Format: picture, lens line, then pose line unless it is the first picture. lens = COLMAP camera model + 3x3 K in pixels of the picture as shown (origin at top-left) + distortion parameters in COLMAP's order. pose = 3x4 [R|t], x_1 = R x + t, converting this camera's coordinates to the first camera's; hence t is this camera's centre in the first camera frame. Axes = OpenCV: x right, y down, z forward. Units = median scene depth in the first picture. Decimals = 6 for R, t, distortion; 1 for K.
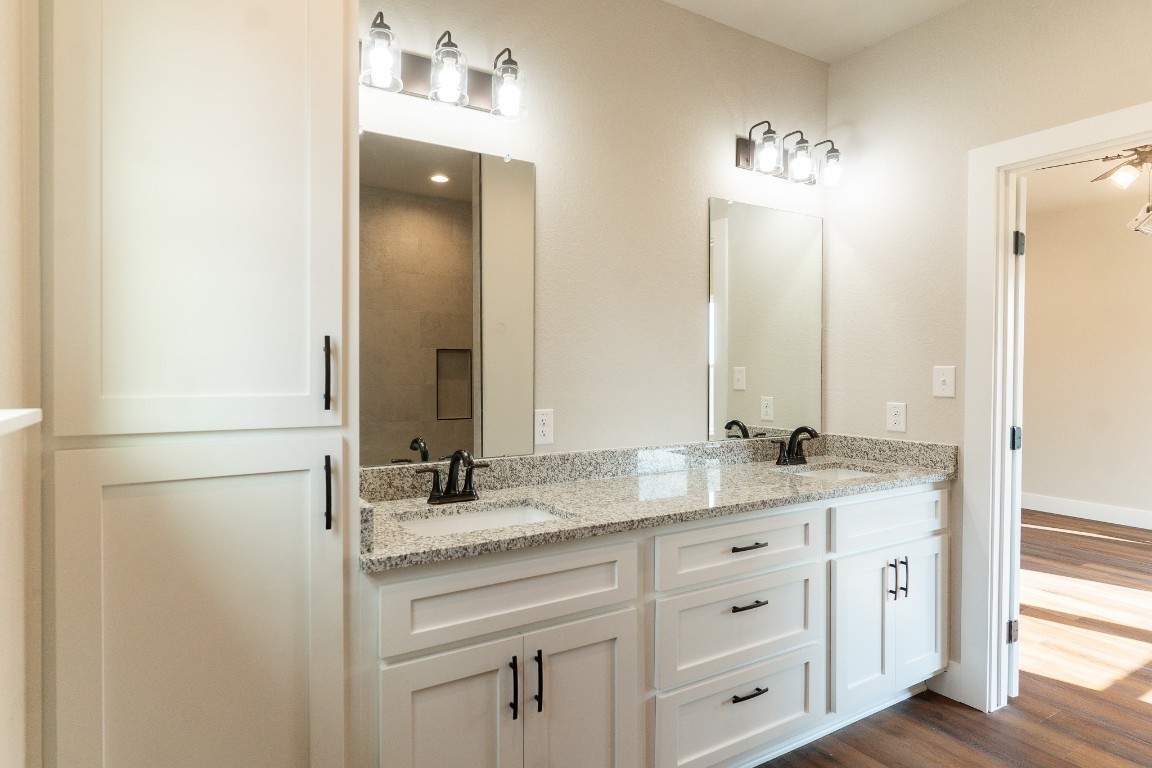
lens RADIAL K [[569.9, 0, 577.5], [0, 569.9, 379.9], [0, 0, 1]] dist [-0.003889, -0.003263]
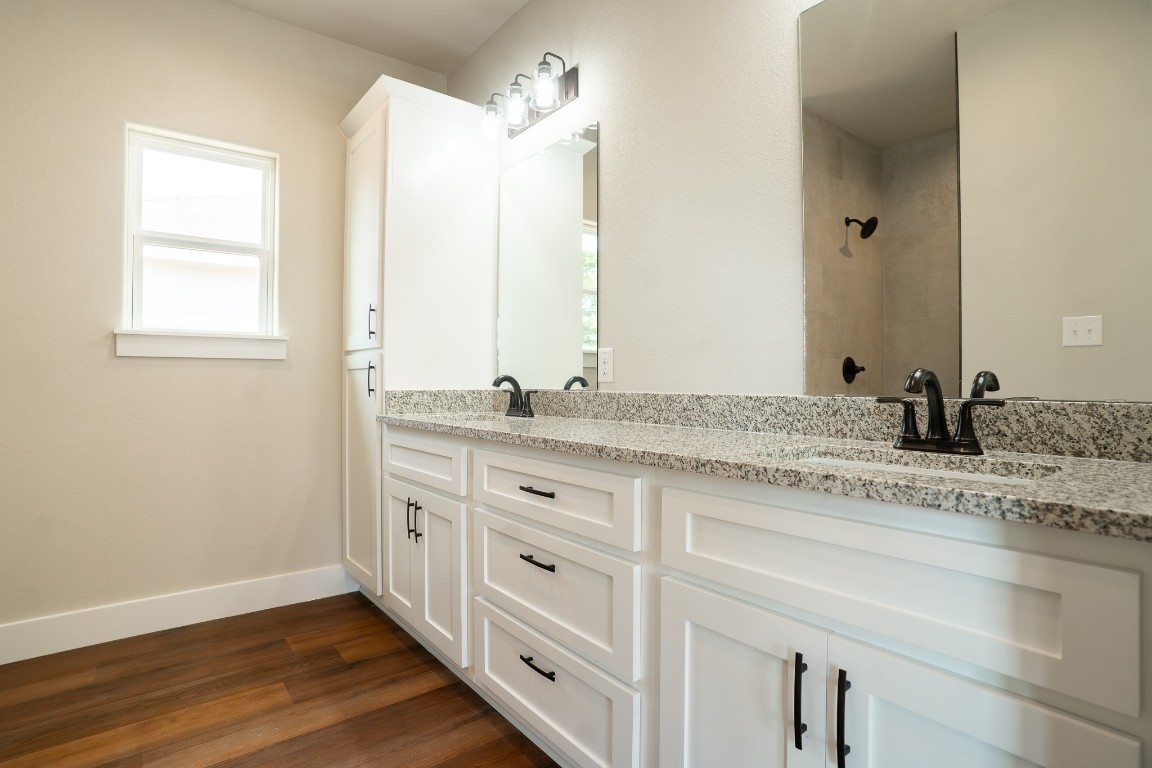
lens RADIAL K [[569.9, 0, 578.2], [0, 569.9, 380.6], [0, 0, 1]] dist [-0.003889, -0.003263]
pose [[0.166688, -0.006801, -0.985986, 0.952111], [-0.010666, 0.999905, -0.008700, 0.117626], [0.985952, 0.011966, 0.166600, 0.770173]]
